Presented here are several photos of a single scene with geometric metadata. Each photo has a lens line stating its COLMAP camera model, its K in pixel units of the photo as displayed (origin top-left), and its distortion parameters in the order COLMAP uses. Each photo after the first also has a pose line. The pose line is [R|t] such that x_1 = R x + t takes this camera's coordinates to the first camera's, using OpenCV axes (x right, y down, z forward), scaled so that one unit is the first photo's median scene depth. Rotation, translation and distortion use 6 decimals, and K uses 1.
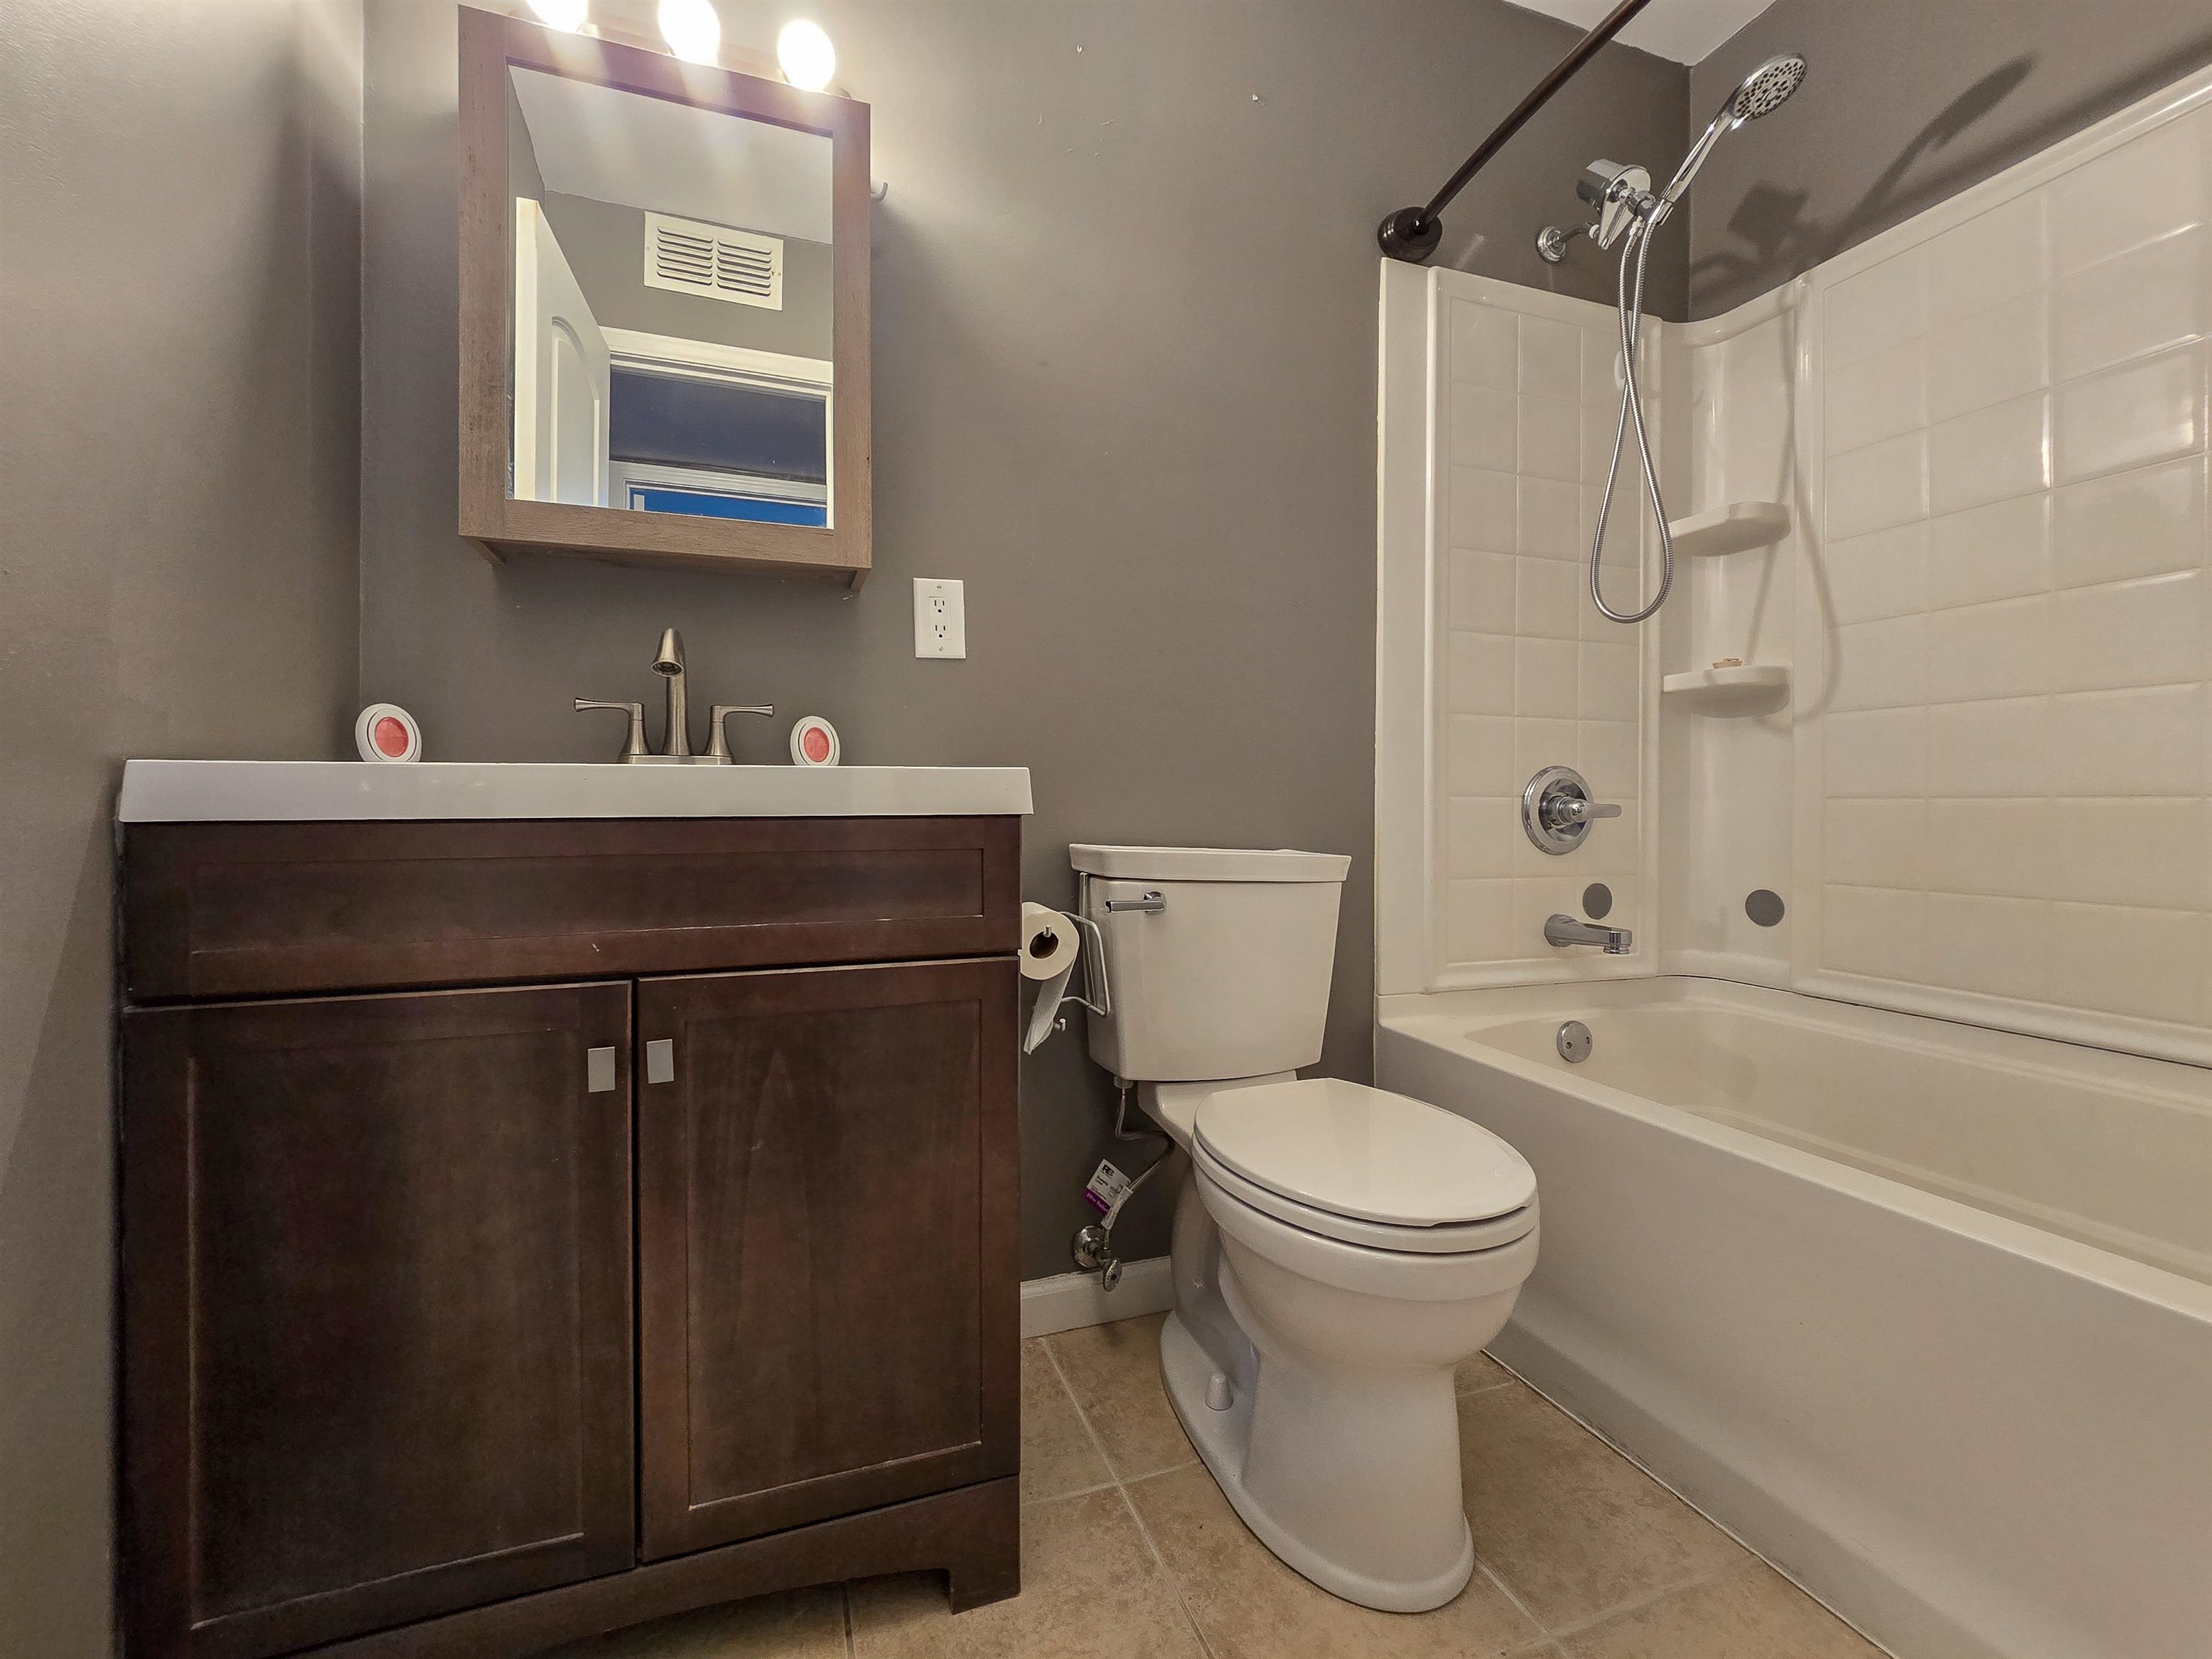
lens RADIAL K [[909.3, 0, 1094.2], [0, 909.3, 814.2], [0, 0, 1]] dist [0.000237, -0.001577]
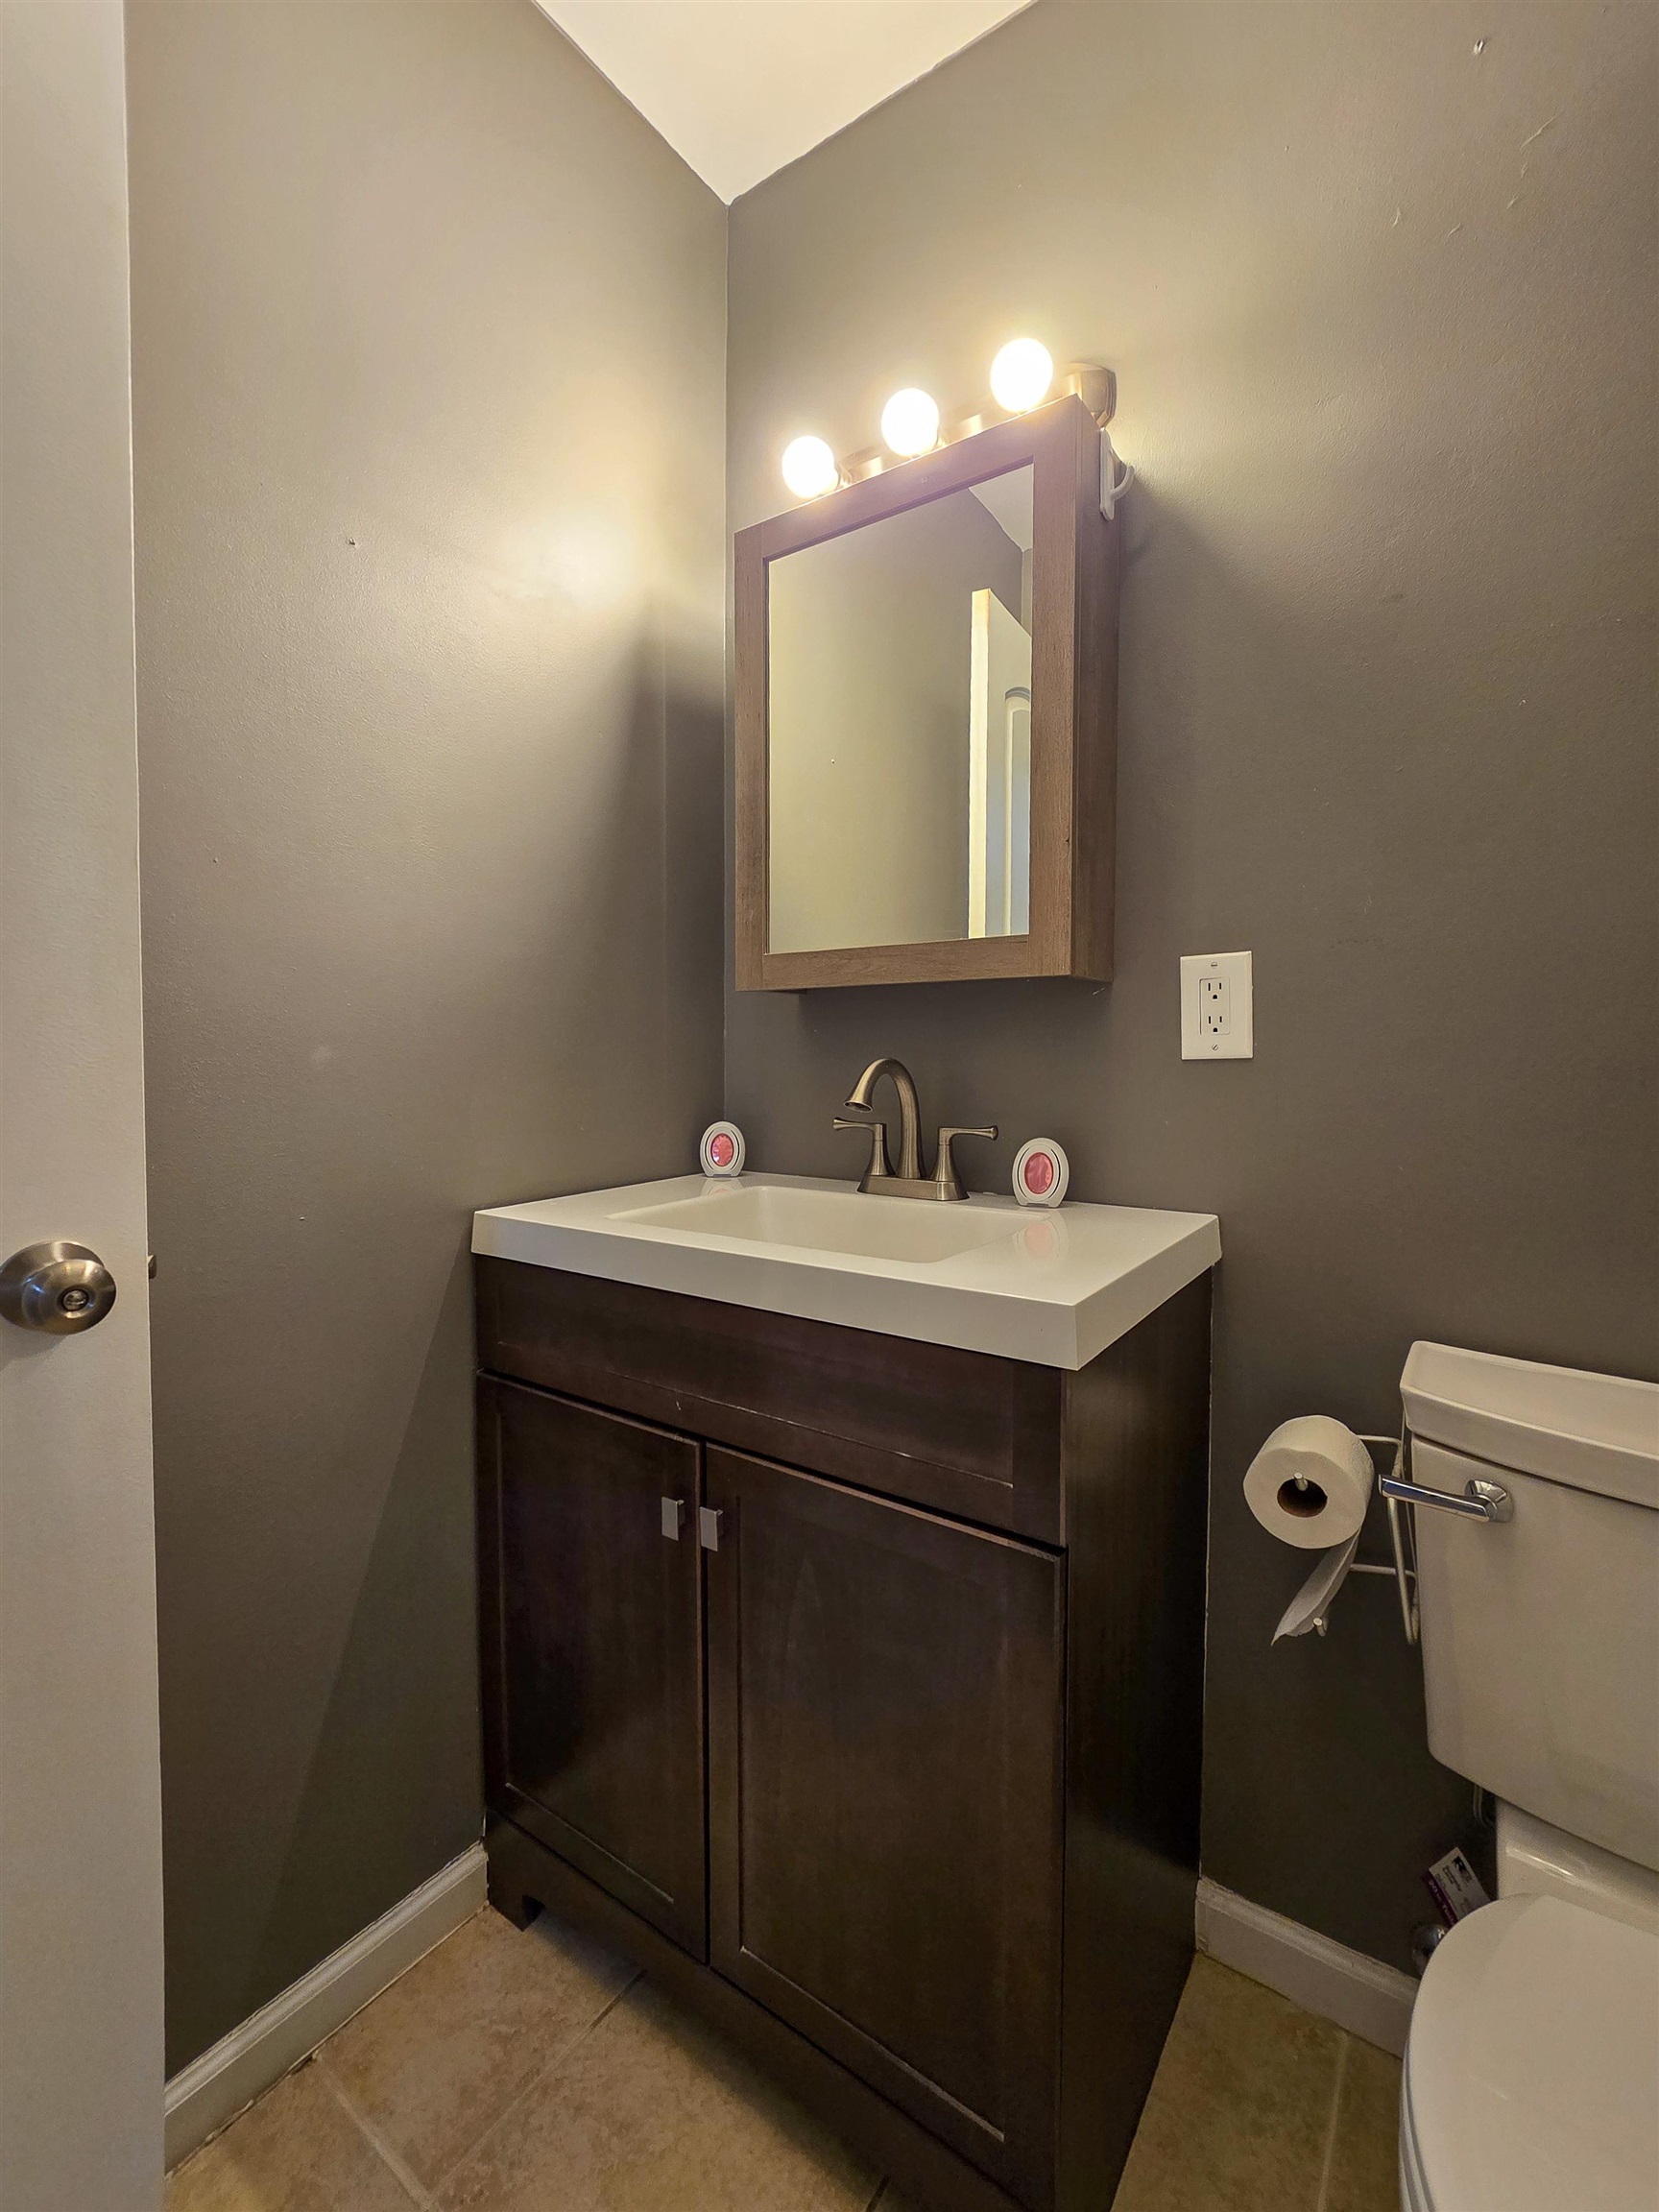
lens RADIAL K [[953.2, 0, 827.1], [0, 953.2, 1101.4], [0, 0, 1]] dist [-0.002946, -0.000134]
pose [[0.574333, 0.045952, -0.817331, 0.327065], [-0.019131, 0.998904, 0.042716, -0.185666], [0.818398, -0.008897, 0.574582, 0.324512]]
